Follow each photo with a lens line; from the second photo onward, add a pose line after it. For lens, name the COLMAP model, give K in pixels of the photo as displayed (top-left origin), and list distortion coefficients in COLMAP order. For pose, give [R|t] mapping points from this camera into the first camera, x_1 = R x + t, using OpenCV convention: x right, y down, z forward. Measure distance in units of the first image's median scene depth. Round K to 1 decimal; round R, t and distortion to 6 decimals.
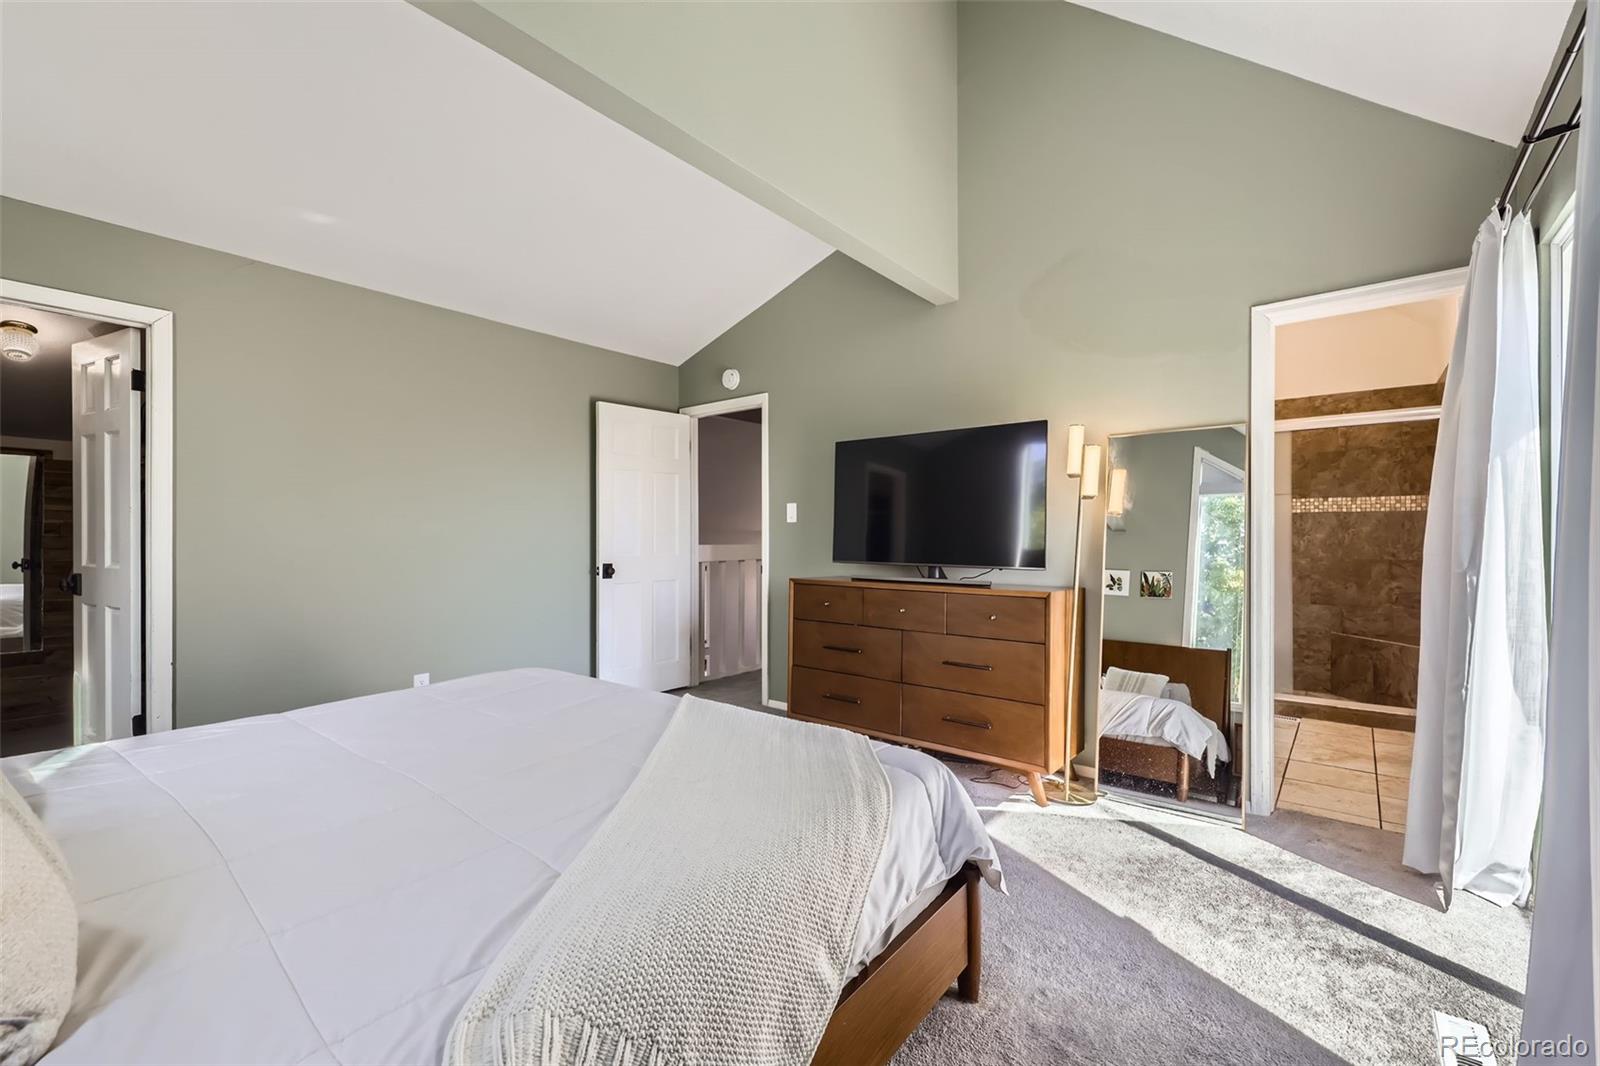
lens RADIAL K [[688.4, 0, 796.8], [0, 688.4, 528.9], [0, 0, 1]] dist [0.004418, 0.000030]
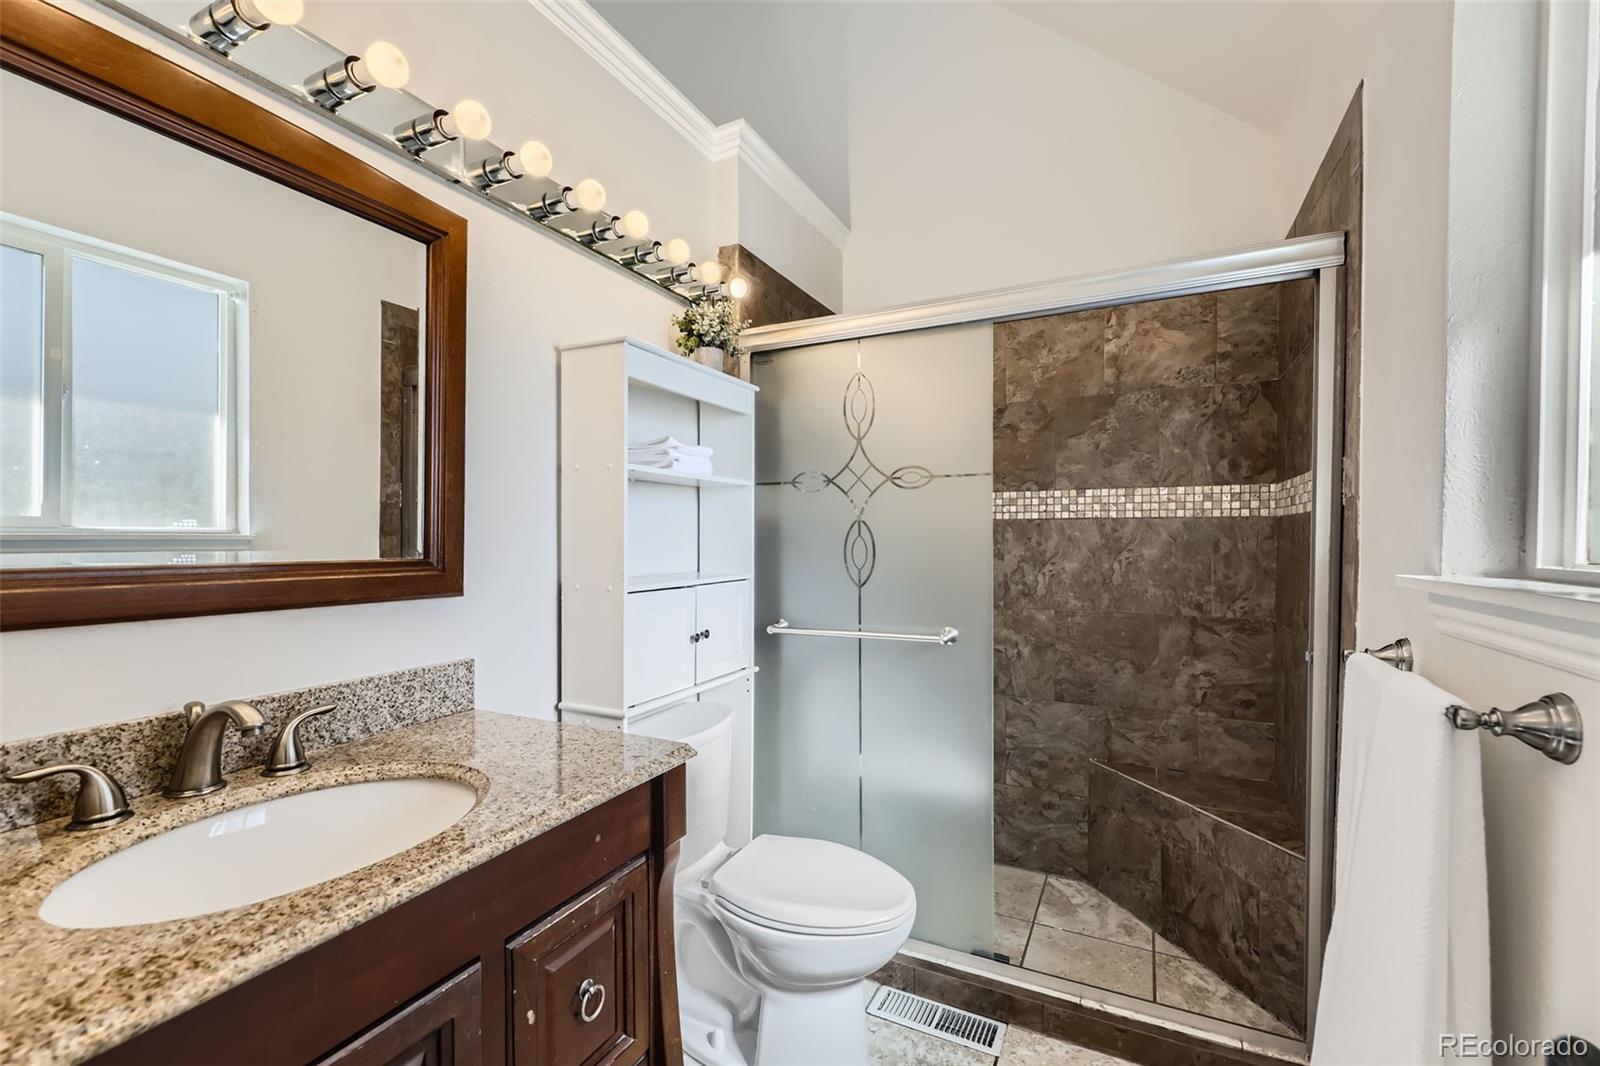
lens RADIAL K [[688.4, 0, 801.7], [0, 688.4, 538.4], [0, 0, 1]] dist [0.004418, 0.000030]
pose [[0.977242, 0.009708, 0.211906, 0.471278], [-0.009213, 0.999952, -0.003321, -0.006241], [-0.211928, 0.001293, 0.977284, 0.565523]]
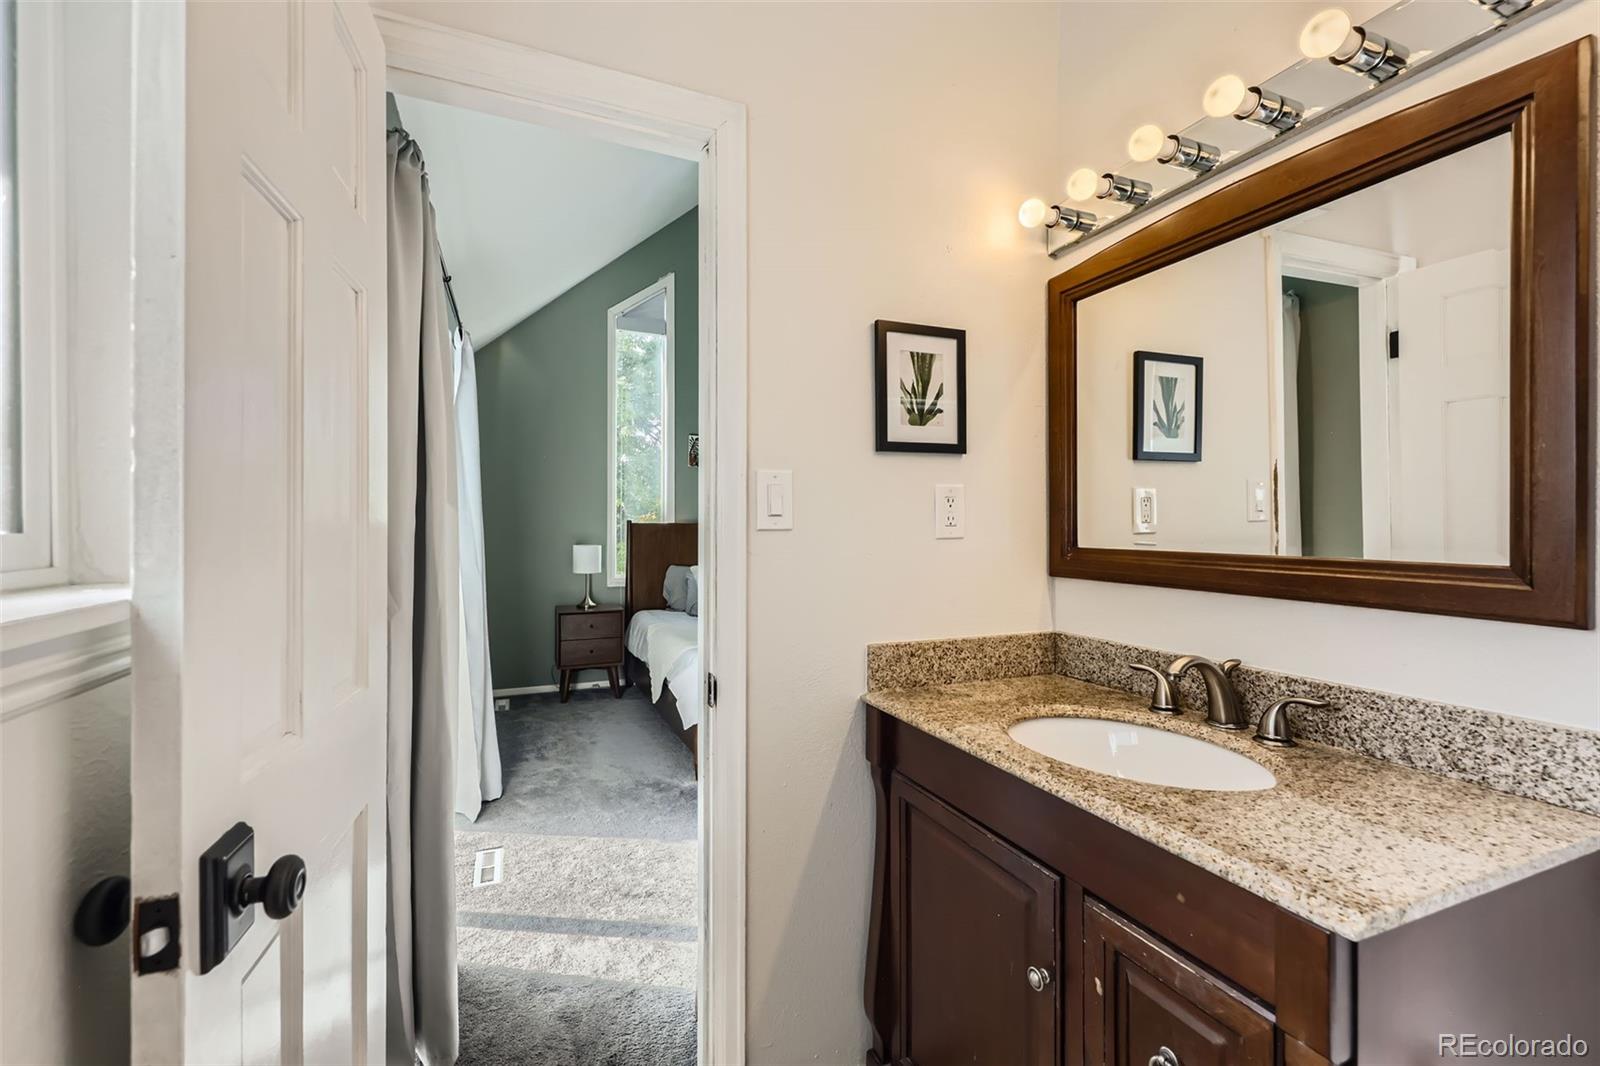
lens RADIAL K [[688.4, 0, 799.1], [0, 688.4, 529.6], [0, 0, 1]] dist [0.004418, 0.000030]
pose [[-0.481529, 0.006930, -0.876403, 0.840748], [-0.004315, 0.999938, 0.010277, -0.012289], [0.876419, 0.008730, -0.481469, 1.003708]]
